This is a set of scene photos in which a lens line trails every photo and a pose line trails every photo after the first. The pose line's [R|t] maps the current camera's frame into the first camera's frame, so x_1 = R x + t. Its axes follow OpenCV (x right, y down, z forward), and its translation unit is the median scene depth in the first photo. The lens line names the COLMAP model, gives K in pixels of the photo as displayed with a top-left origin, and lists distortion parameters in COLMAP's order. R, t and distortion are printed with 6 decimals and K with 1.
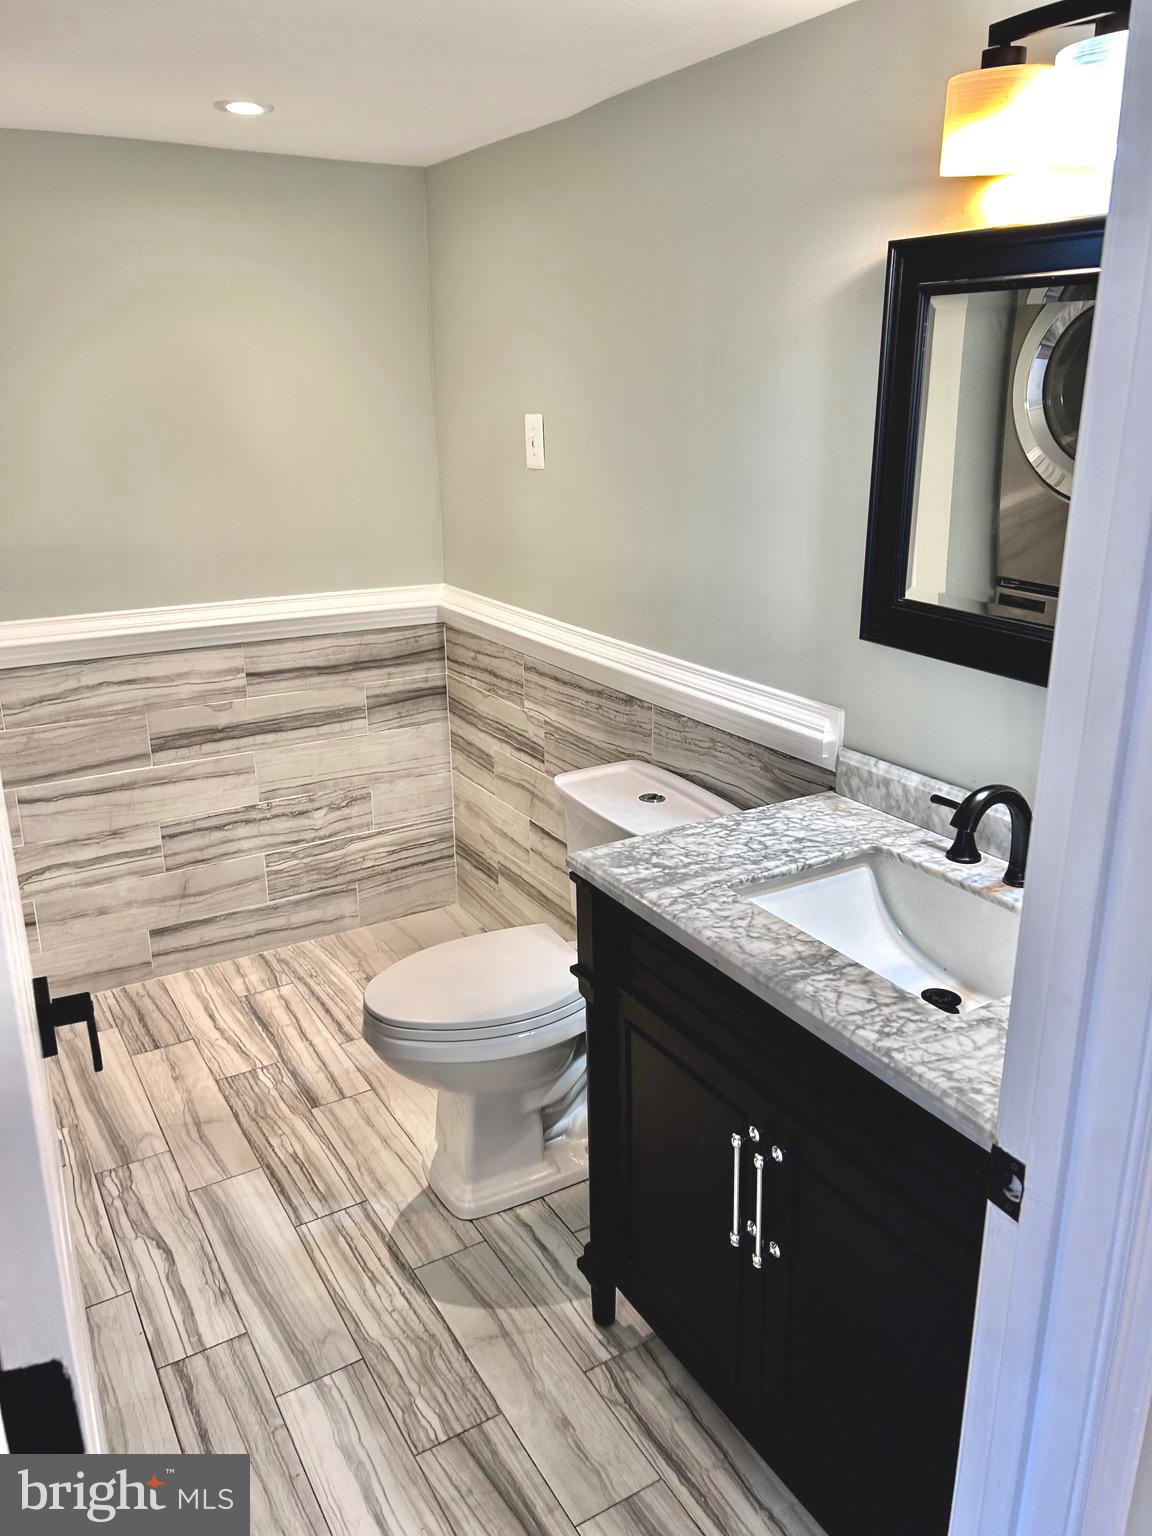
lens RADIAL K [[1154.6, 0, 580.9], [0, 1154.6, 759.9], [0, 0, 1]] dist [0.050373, -0.057897]
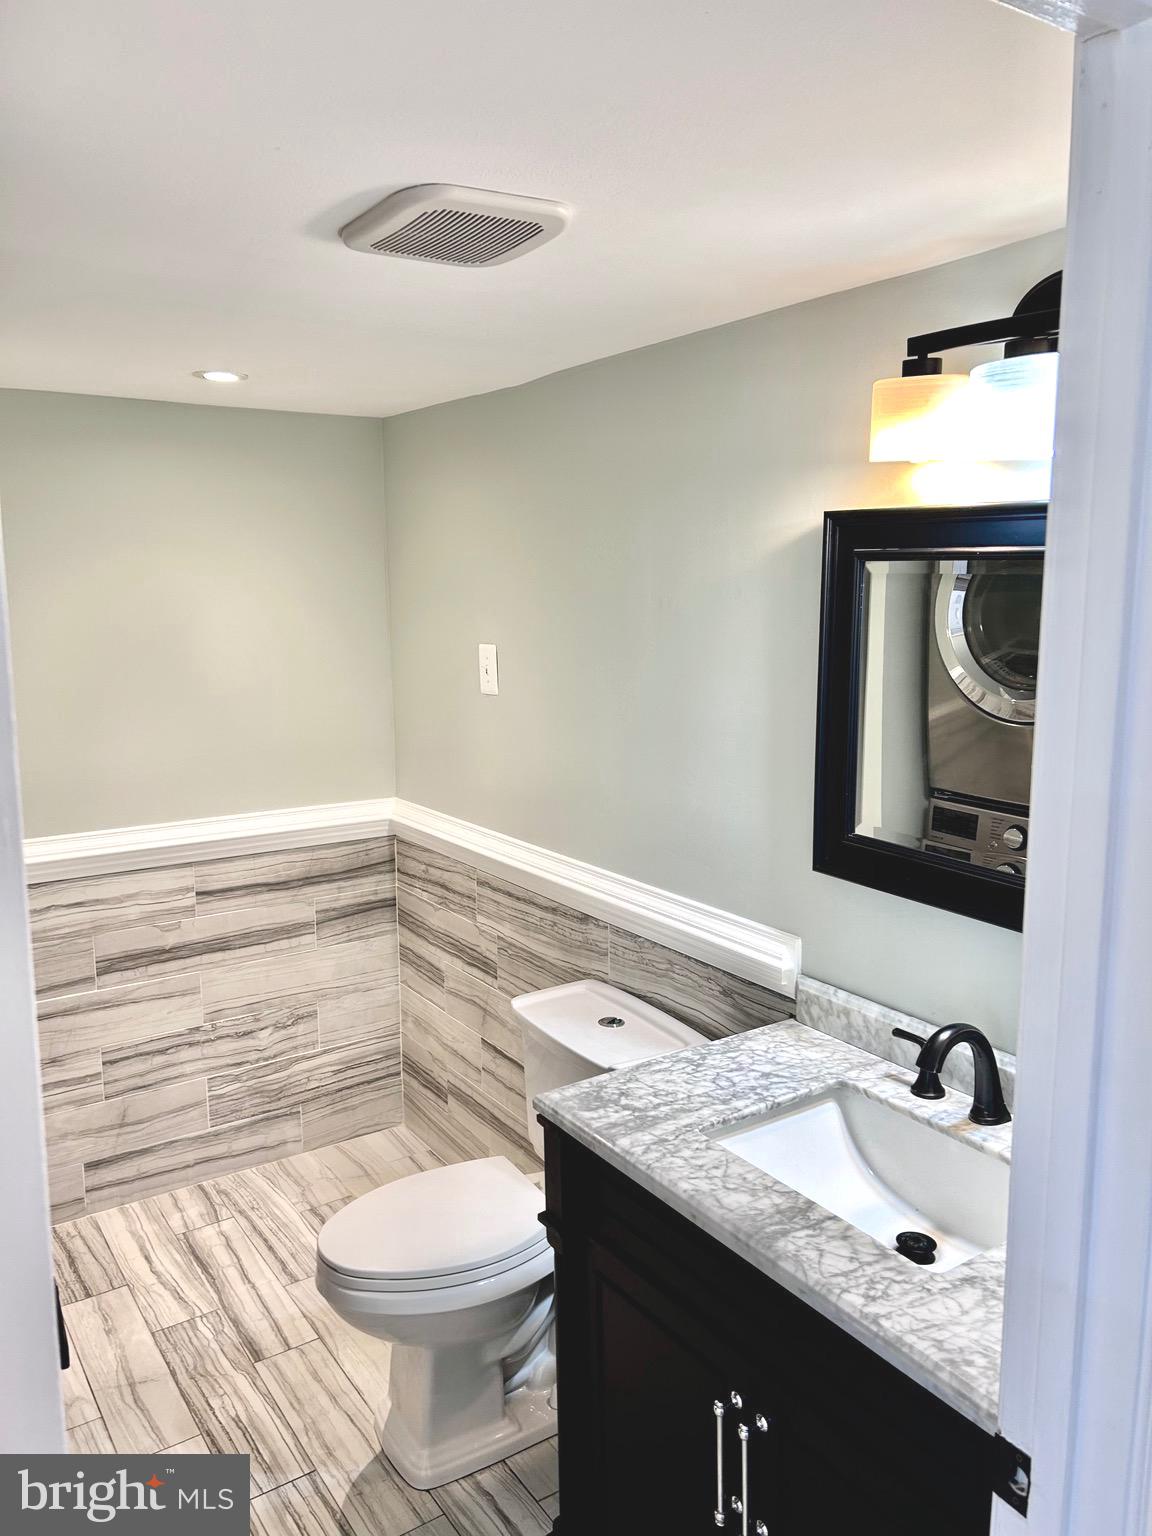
lens RADIAL K [[1154.6, 0, 567.2], [0, 1154.6, 766.3], [0, 0, 1]] dist [0.050373, -0.057897]
pose [[0.998905, -0.007688, 0.046157, -0.025153], [0.014571, 0.988472, -0.150700, -0.042581], [-0.044467, 0.151208, 0.987501, -0.023952]]
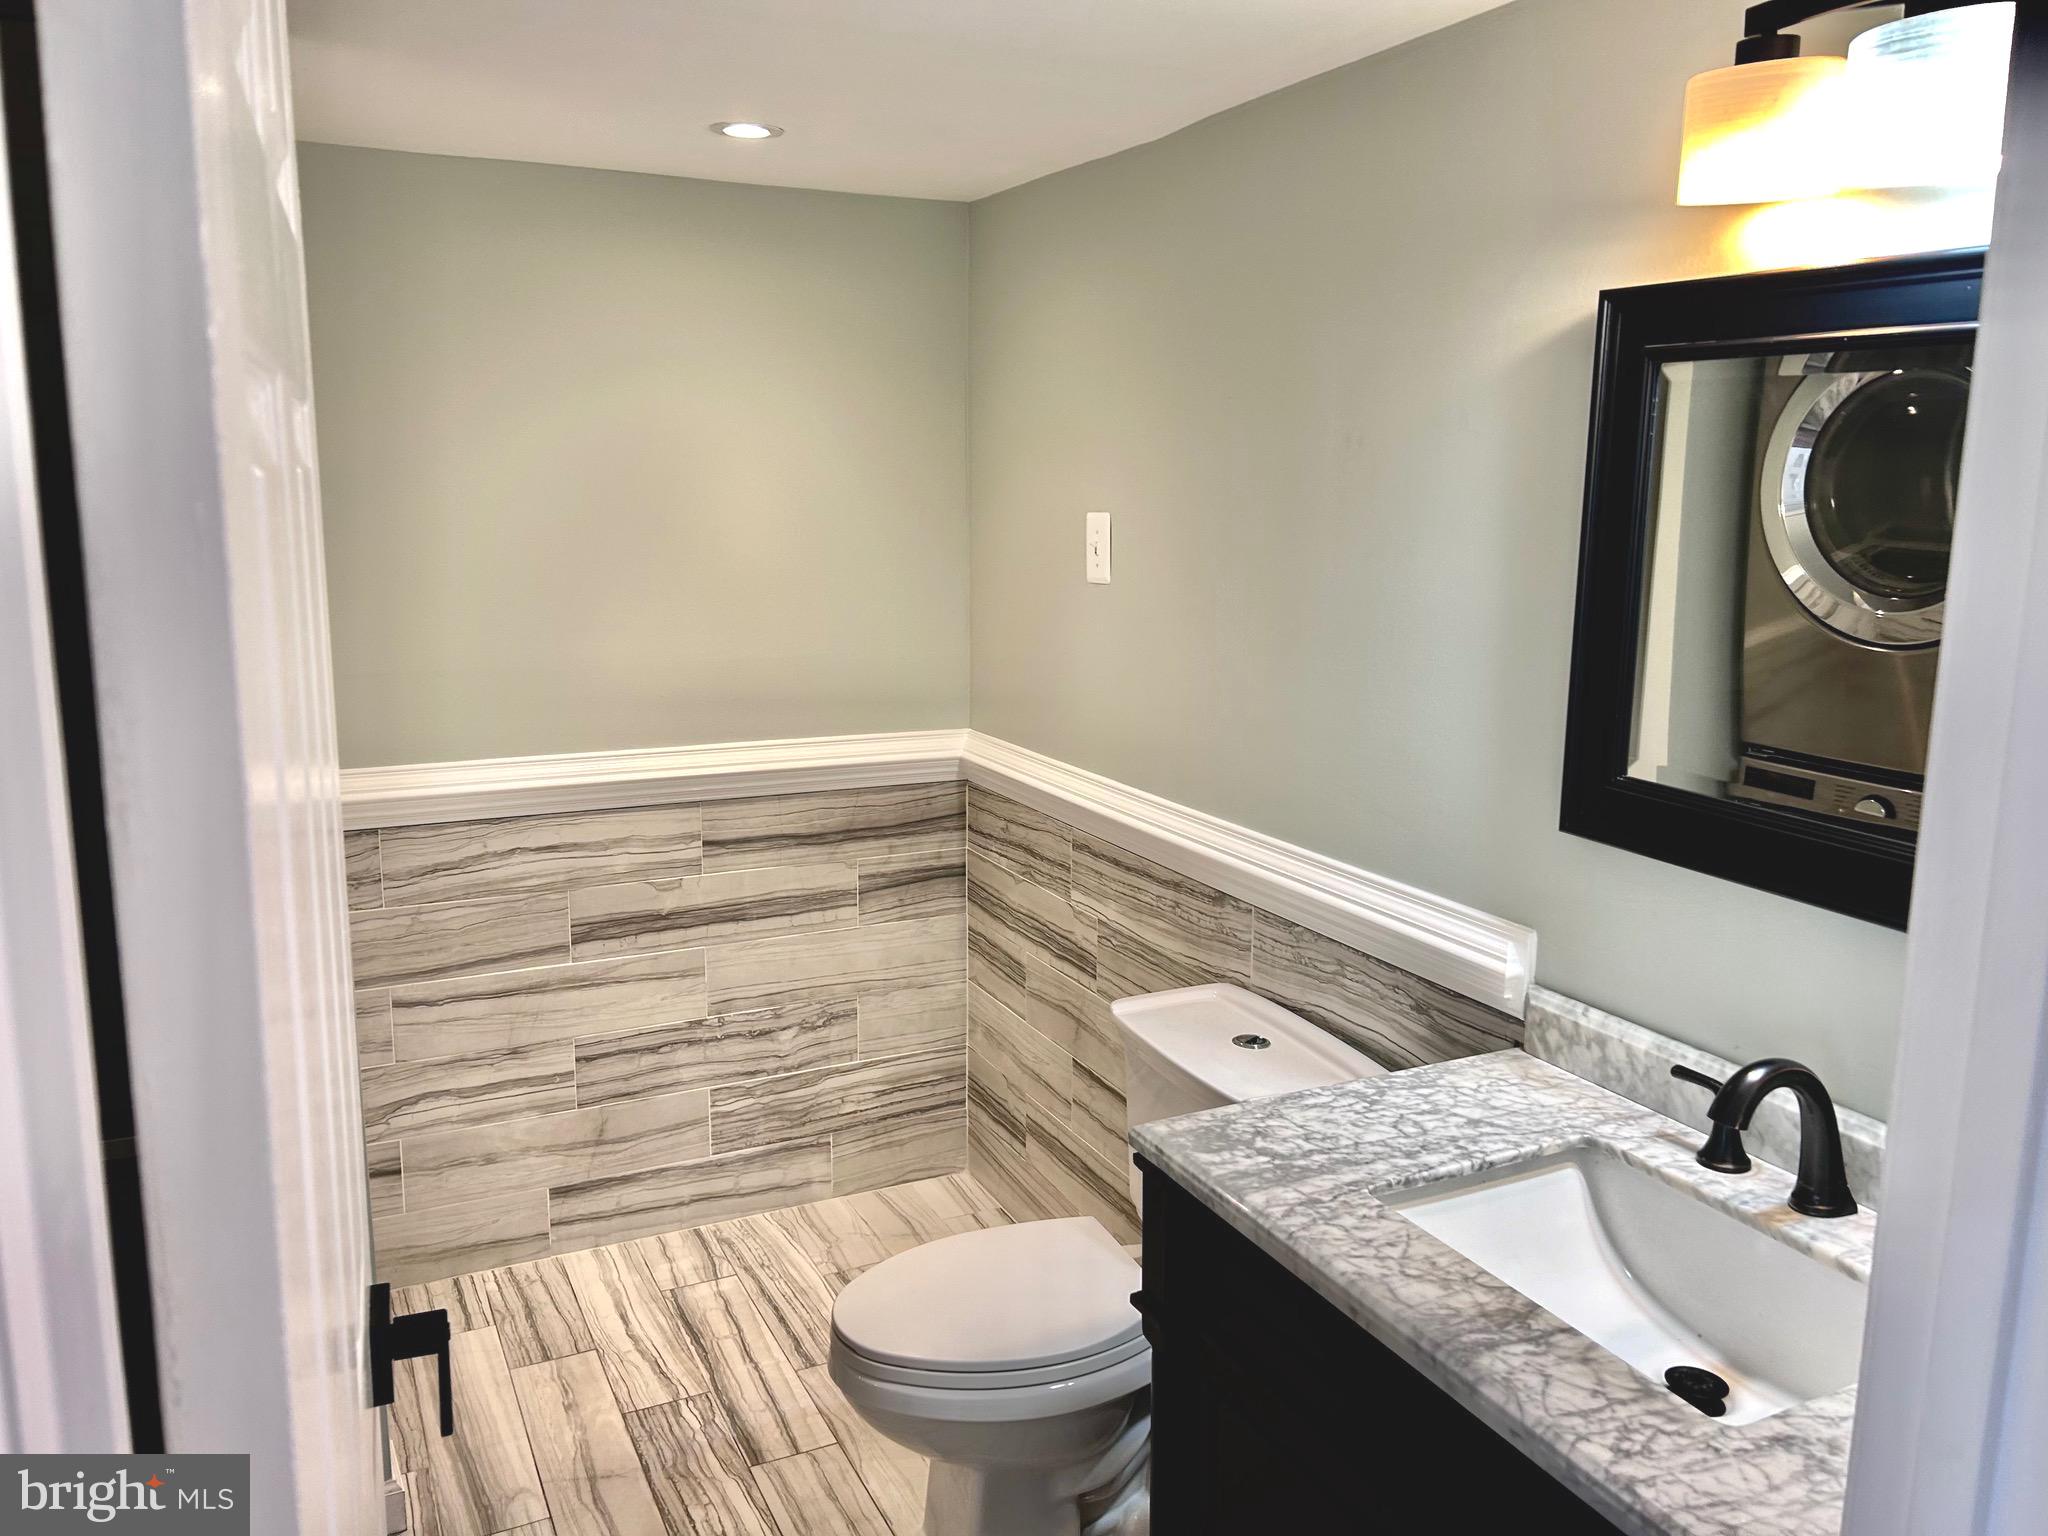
lens RADIAL K [[1539.5, 0, 1009.8], [0, 1539.5, 758.5], [0, 0, 1]] dist [0.050373, -0.057897]
pose [[0.995734, 0.029011, -0.087588, -0.008989], [-0.039994, 0.991177, -0.126367, -0.015693], [0.083150, 0.129331, 0.988109, 0.041770]]
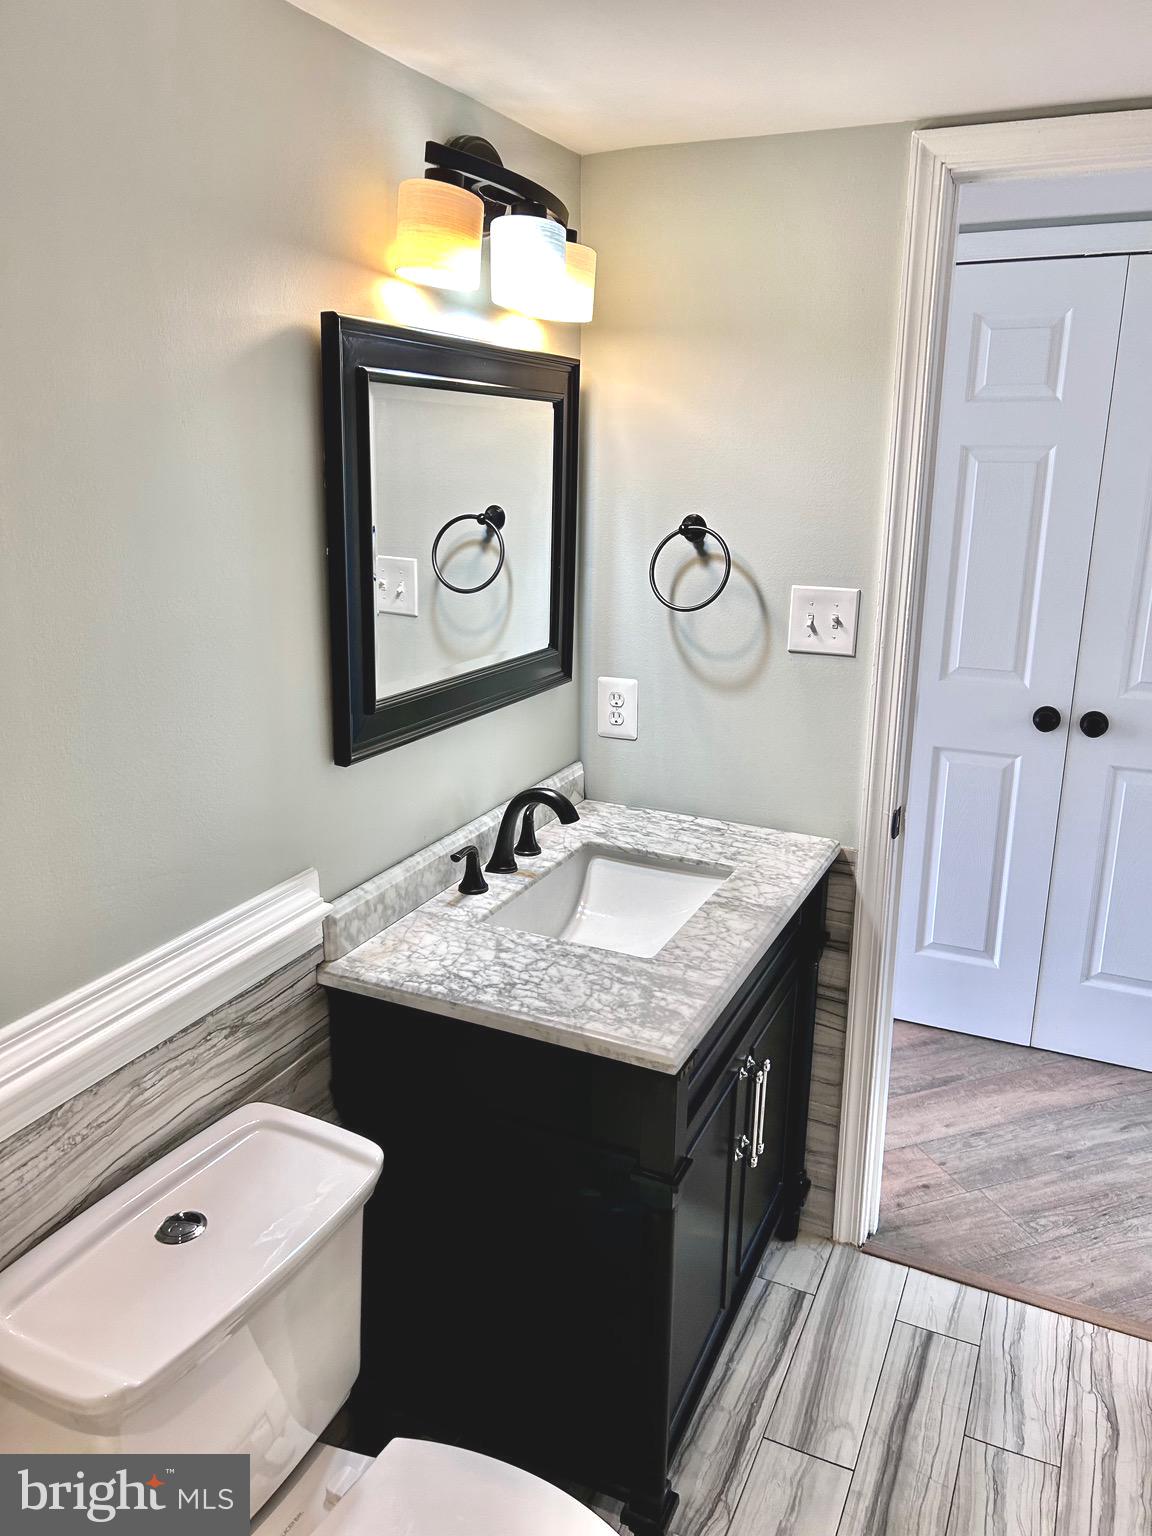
lens RADIAL K [[1154.6, 0, 569.0], [0, 1154.6, 757.7], [0, 0, 1]] dist [0.050373, -0.057897]
pose [[-0.559618, -0.213117, 0.800880, -0.512969], [0.252183, 0.876753, 0.409521, -0.402474], [-0.789450, 0.431144, -0.436903, 1.195151]]
